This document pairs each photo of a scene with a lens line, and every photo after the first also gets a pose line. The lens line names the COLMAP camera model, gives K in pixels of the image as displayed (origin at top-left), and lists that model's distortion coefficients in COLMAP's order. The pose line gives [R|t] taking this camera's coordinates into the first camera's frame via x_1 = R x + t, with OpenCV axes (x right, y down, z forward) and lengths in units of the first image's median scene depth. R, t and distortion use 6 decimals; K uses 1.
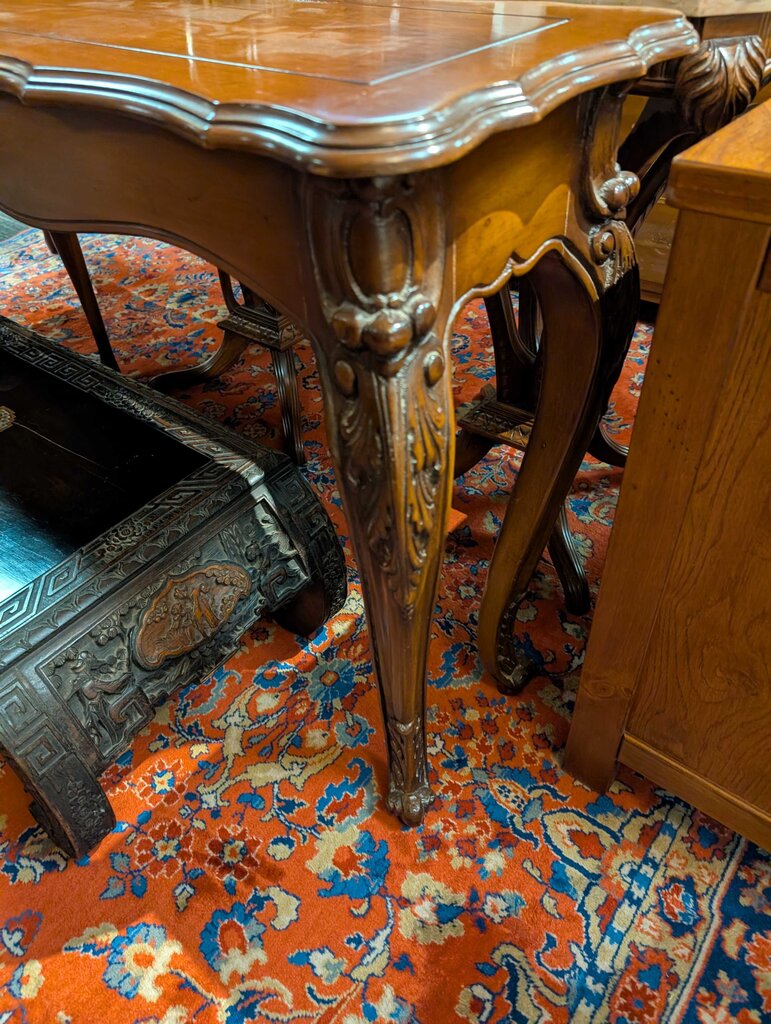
lens RADIAL K [[744.9, 0, 387.3], [0, 744.9, 509.0], [0, 0, 1]] dist [0.021207, -0.021091]
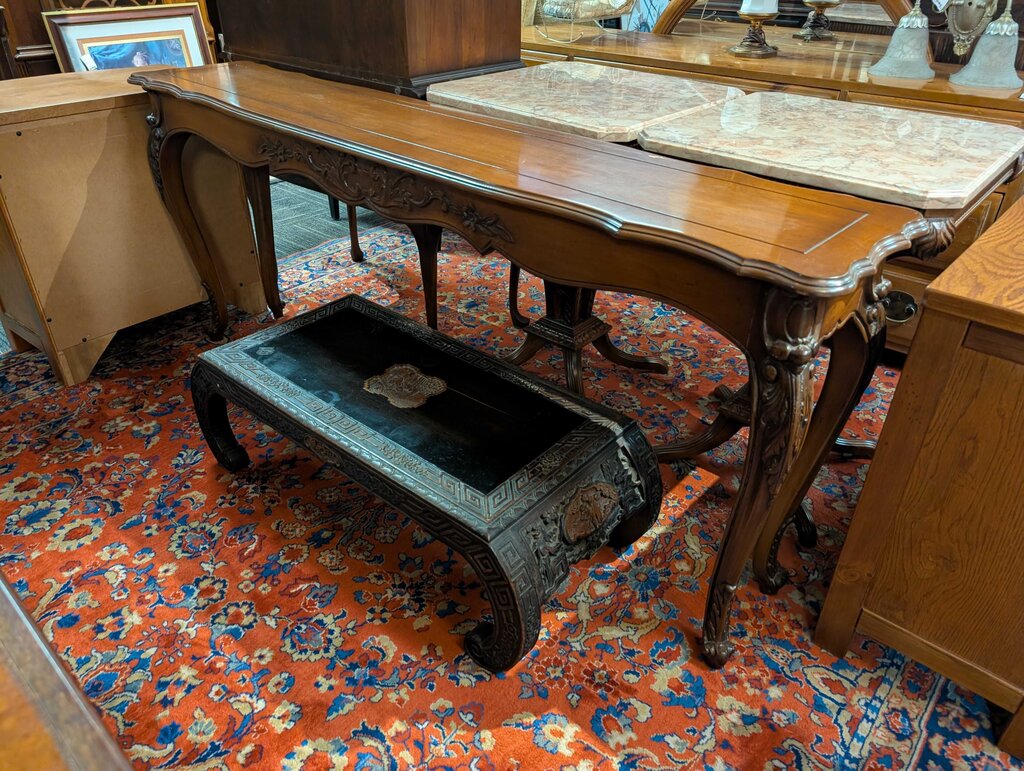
lens RADIAL K [[744.9, 0, 518.7], [0, 744.9, 390.0], [0, 0, 1]] dist [0.021207, -0.021091]
pose [[0.997661, 0.068207, 0.004556, -0.433861], [-0.066677, 0.985646, -0.155102, 0.138030], [-0.015070, 0.154435, 0.987888, -0.601564]]
